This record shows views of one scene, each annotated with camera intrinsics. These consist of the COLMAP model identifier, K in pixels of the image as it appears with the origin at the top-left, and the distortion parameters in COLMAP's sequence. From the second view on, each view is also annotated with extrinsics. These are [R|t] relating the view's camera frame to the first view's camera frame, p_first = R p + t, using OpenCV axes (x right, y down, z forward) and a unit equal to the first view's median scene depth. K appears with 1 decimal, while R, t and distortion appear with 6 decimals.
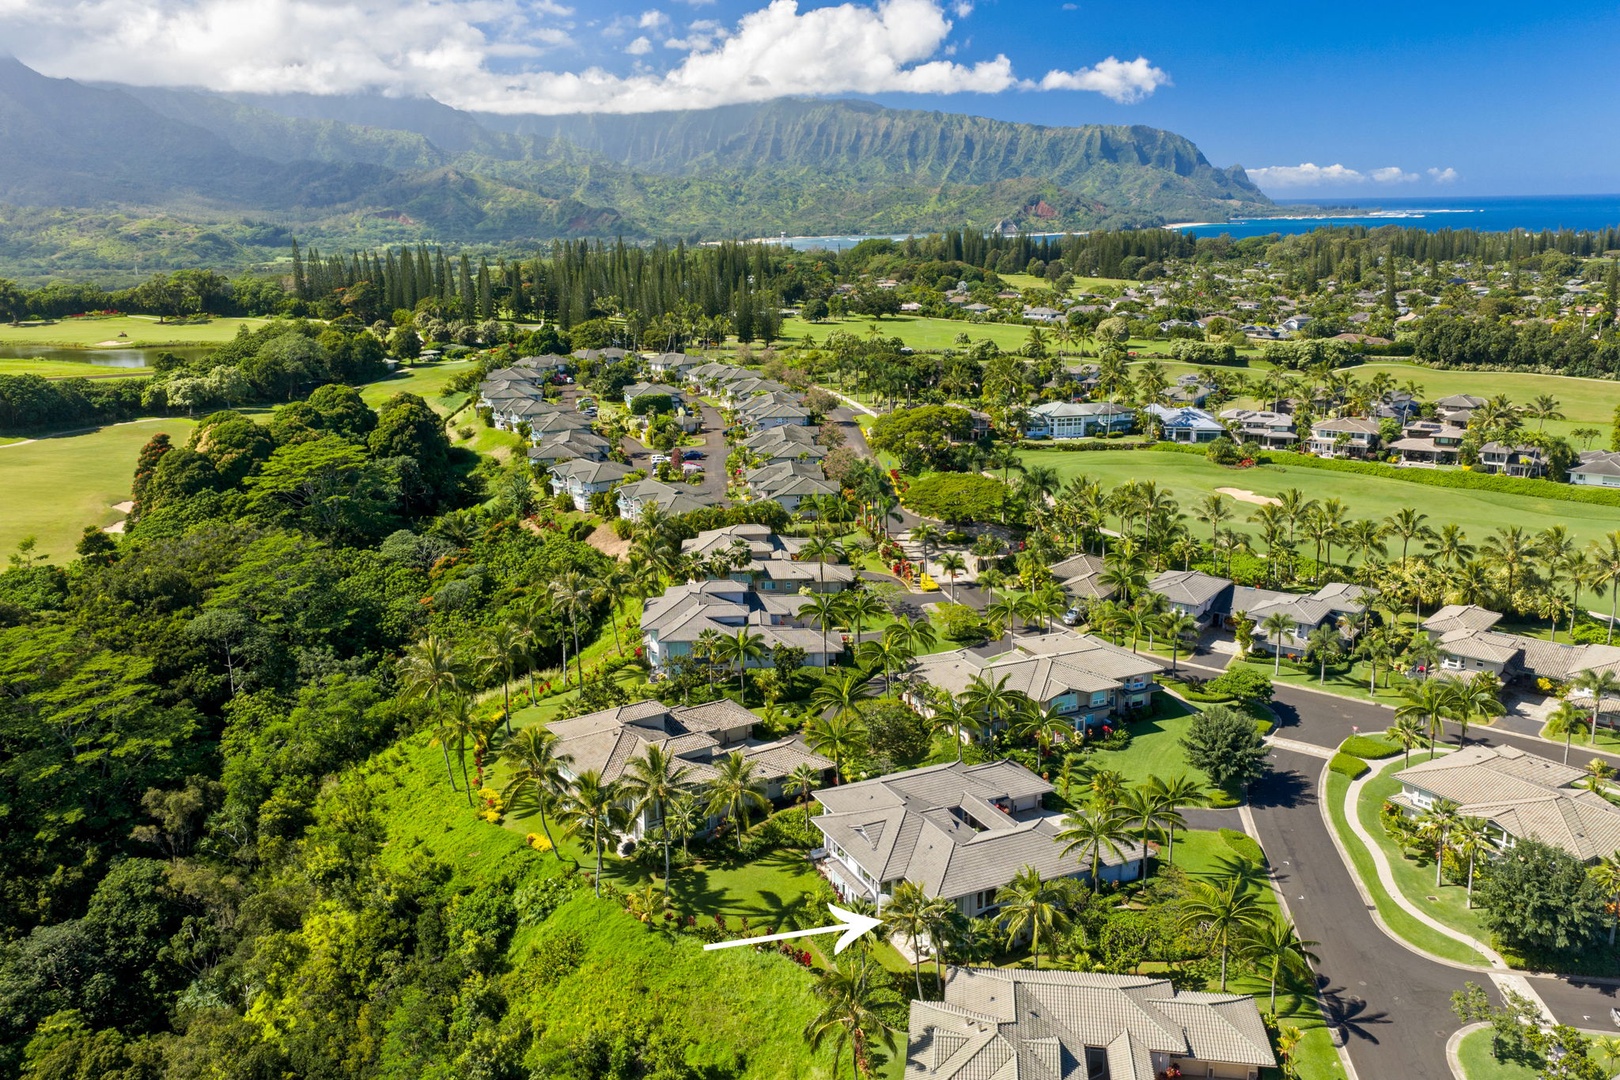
lens RADIAL K [[1318.6, 0, 808.4], [0, 1318.6, 580.3], [0, 0, 1]] dist [0.069032, -0.037824]
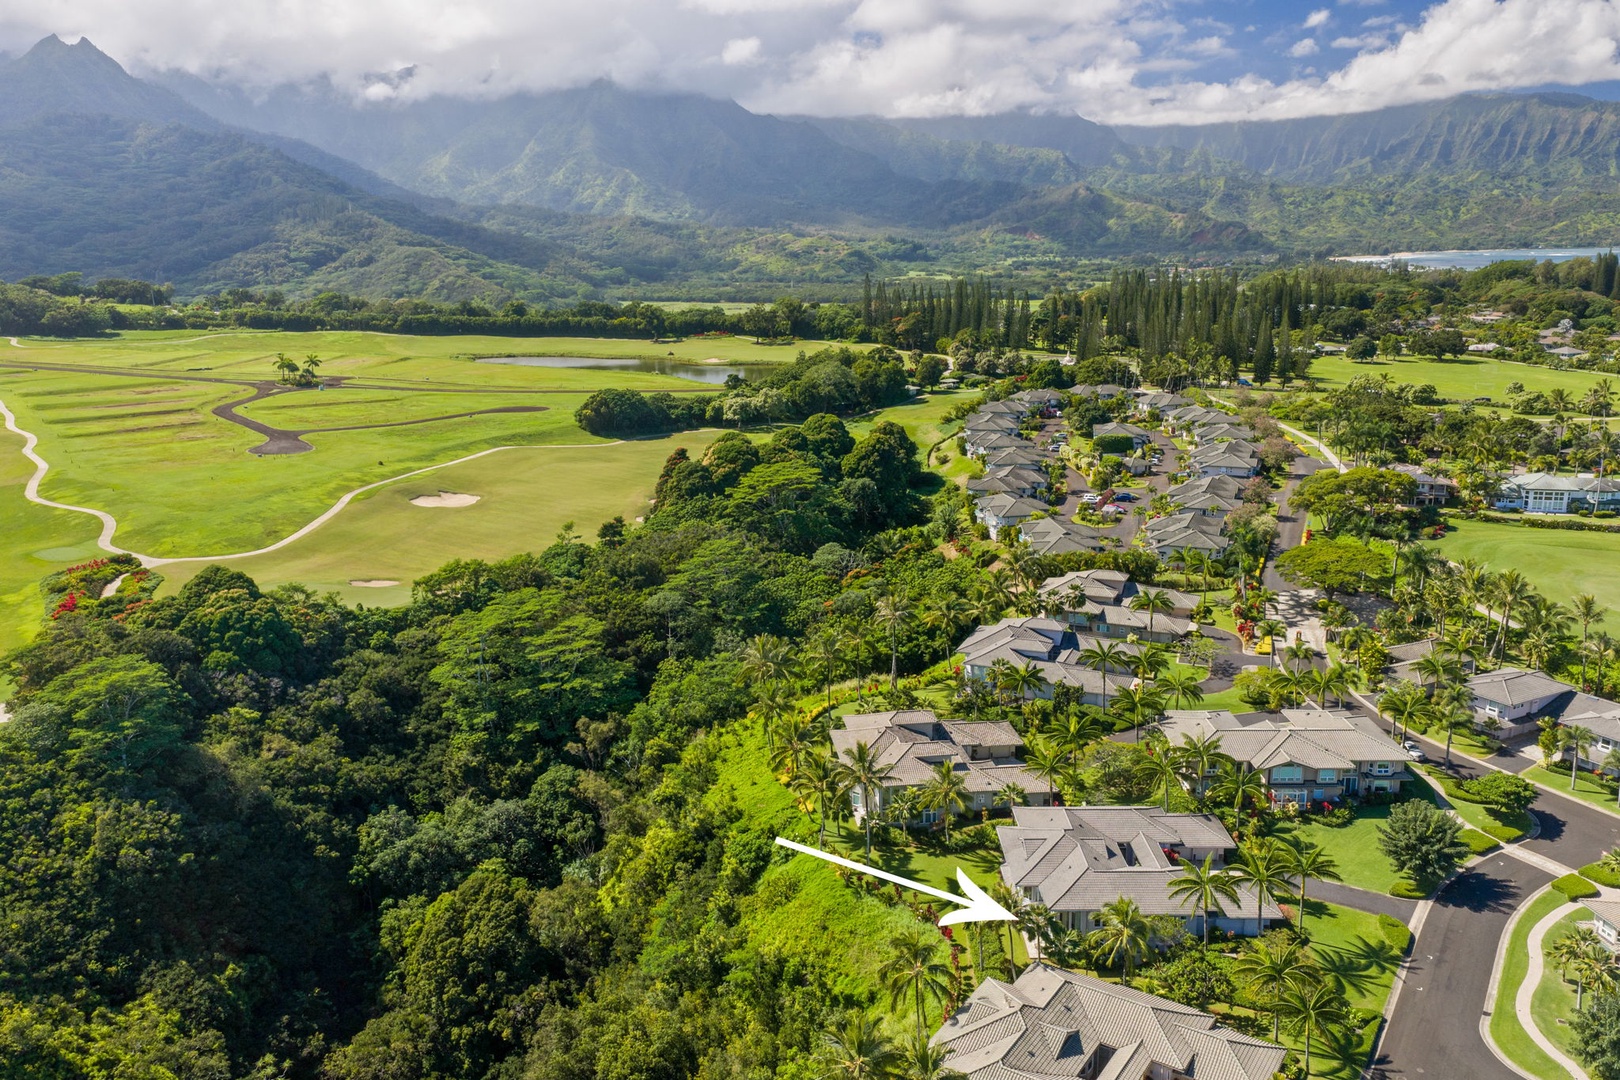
lens RADIAL K [[1318.6, 0, 808.4], [0, 1318.6, 580.3], [0, 0, 1]] dist [0.069032, -0.037824]
pose [[0.899537, 0.114392, -0.421601, 0.176171], [-0.117833, 0.992871, 0.017983, -0.022361], [0.420652, 0.033502, 0.906603, -0.086206]]
